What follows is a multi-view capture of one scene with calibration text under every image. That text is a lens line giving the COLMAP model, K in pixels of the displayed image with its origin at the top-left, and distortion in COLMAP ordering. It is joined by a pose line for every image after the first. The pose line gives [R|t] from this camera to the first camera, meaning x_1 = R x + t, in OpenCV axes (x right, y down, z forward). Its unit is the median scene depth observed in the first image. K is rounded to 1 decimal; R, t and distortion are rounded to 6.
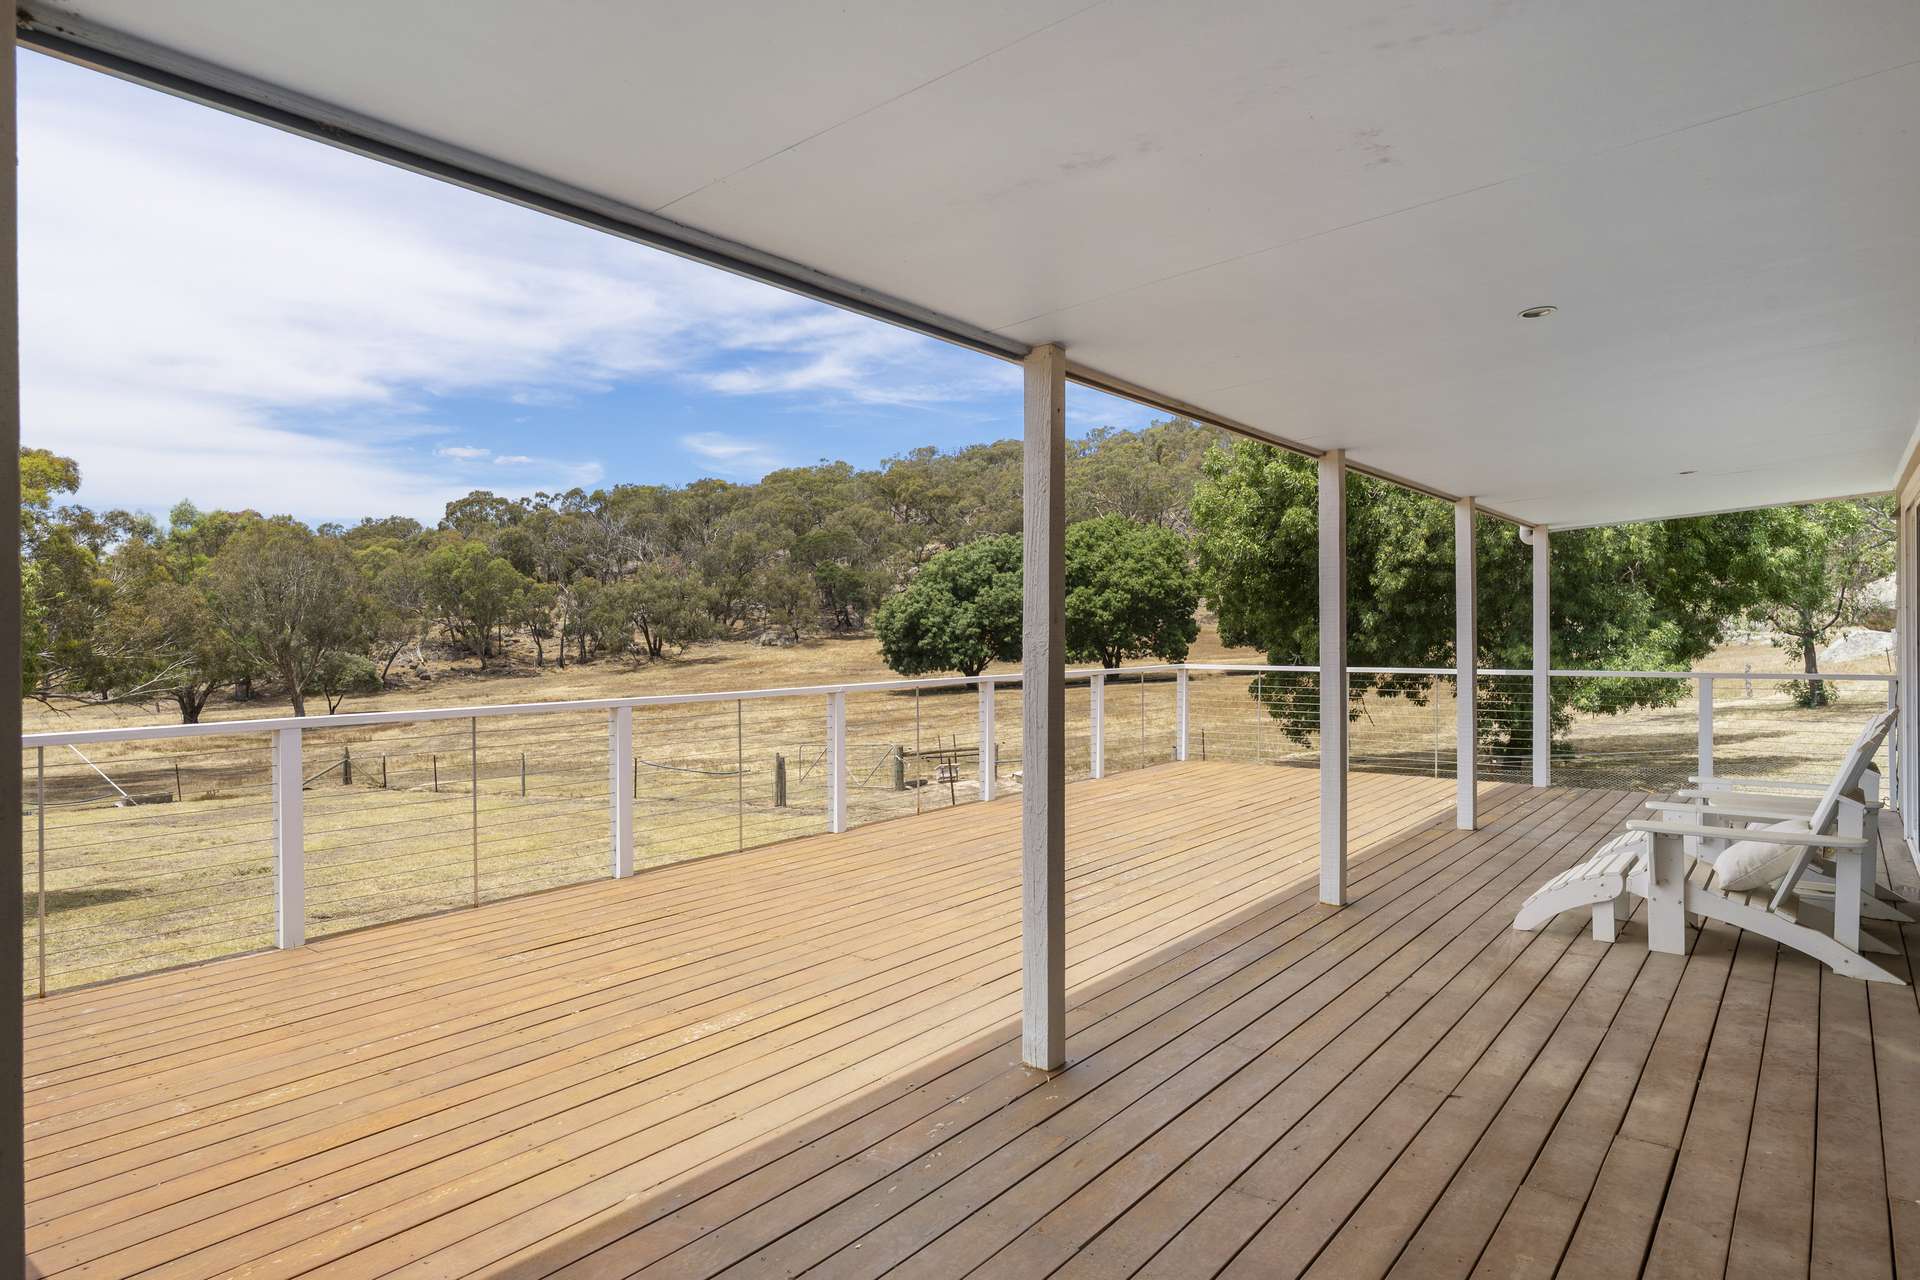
lens RADIAL K [[1125.2, 0, 960.0], [0, 1125.2, 640.0], [0, 0, 1]] dist [0.001238, 0.002934]
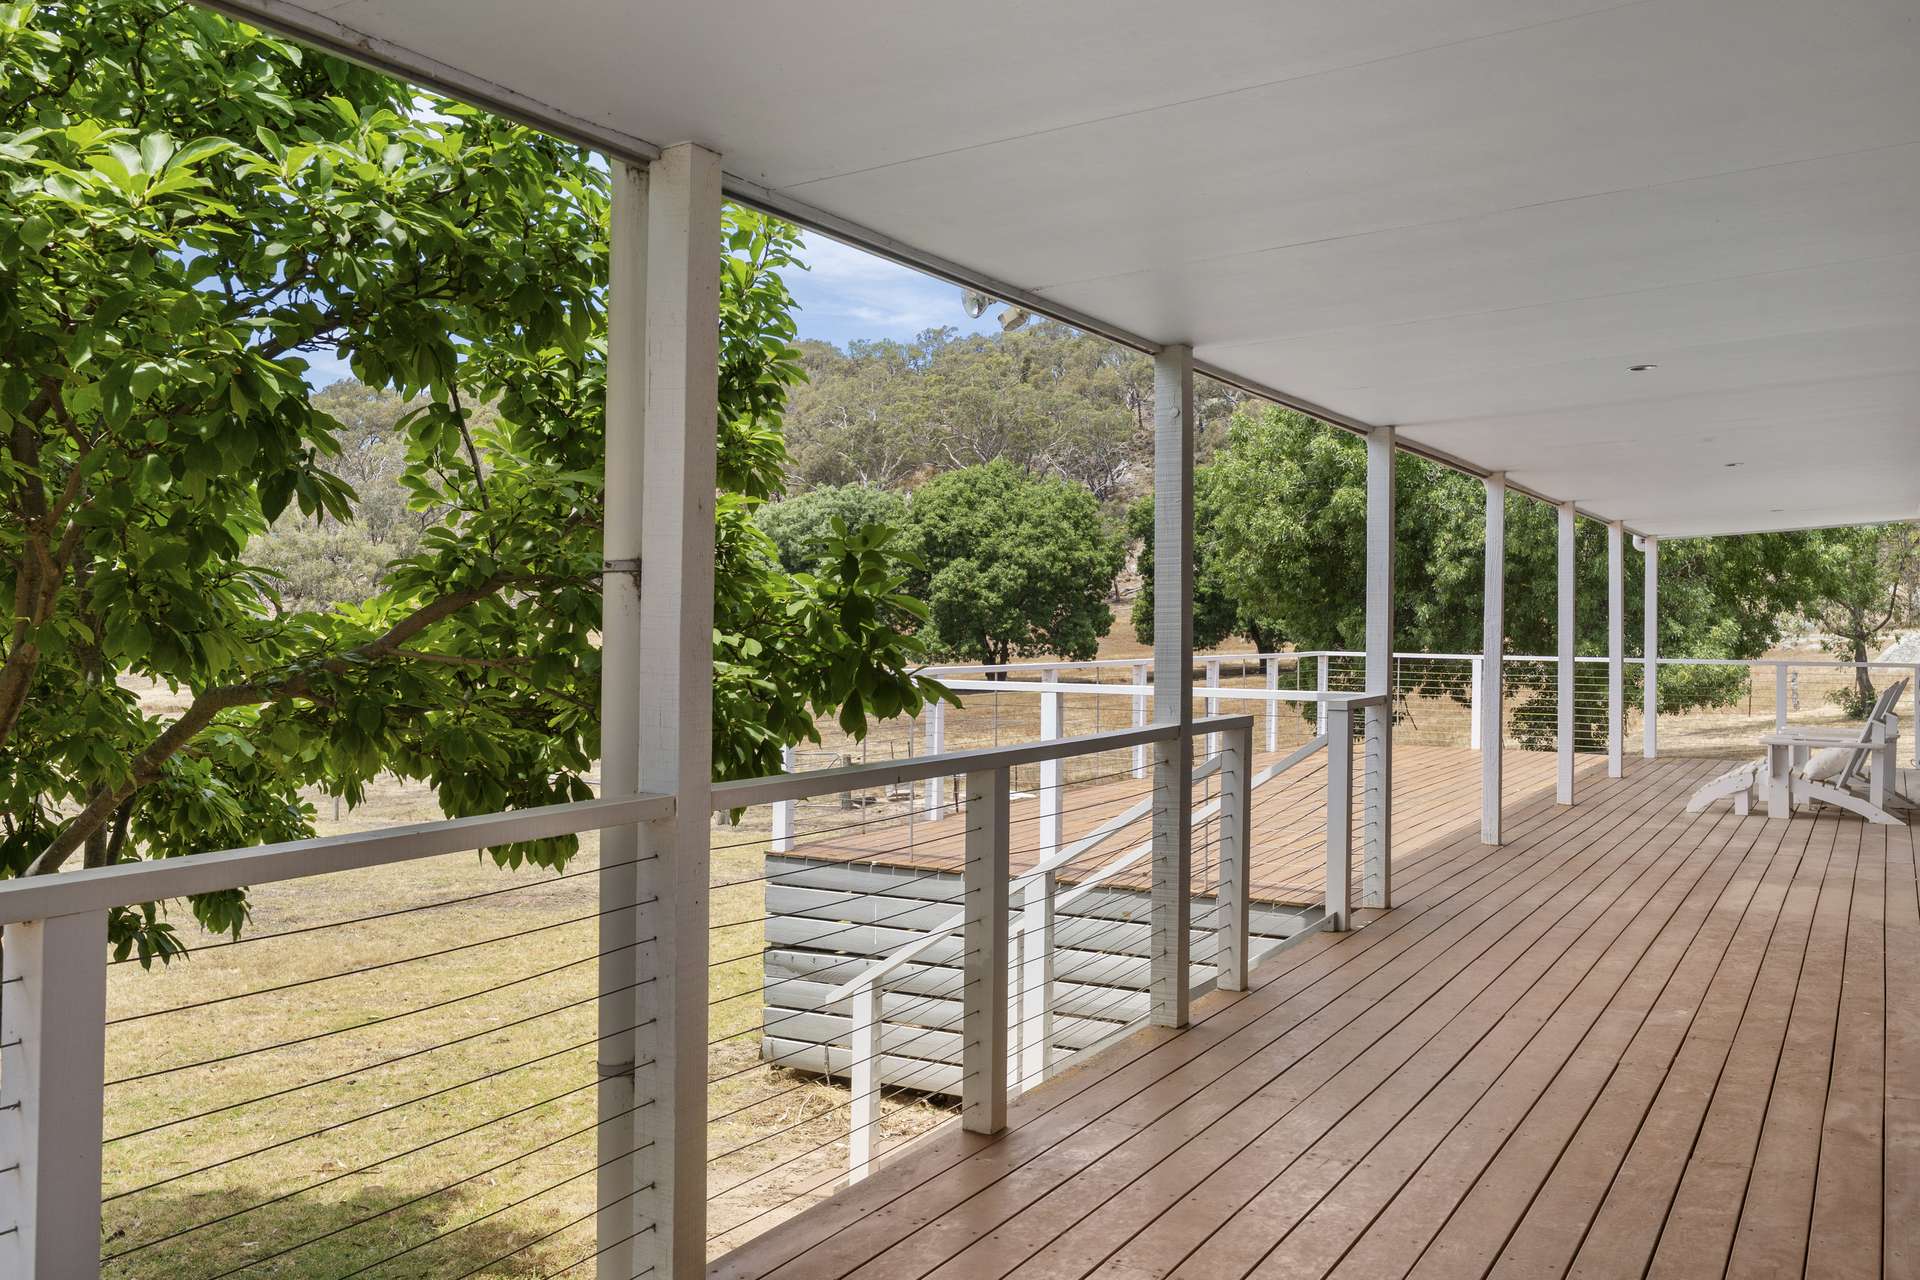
lens RADIAL K [[1608.3, 0, 959.3], [0, 1608.3, 605.6], [0, 0, 1]] dist [0.006705, -0.012596]
pose [[0.990774, 0.017705, 0.134365, -0.121965], [-0.015671, 0.999746, -0.016178, 0.002786], [-0.134617, 0.013923, 0.990800, -0.162802]]
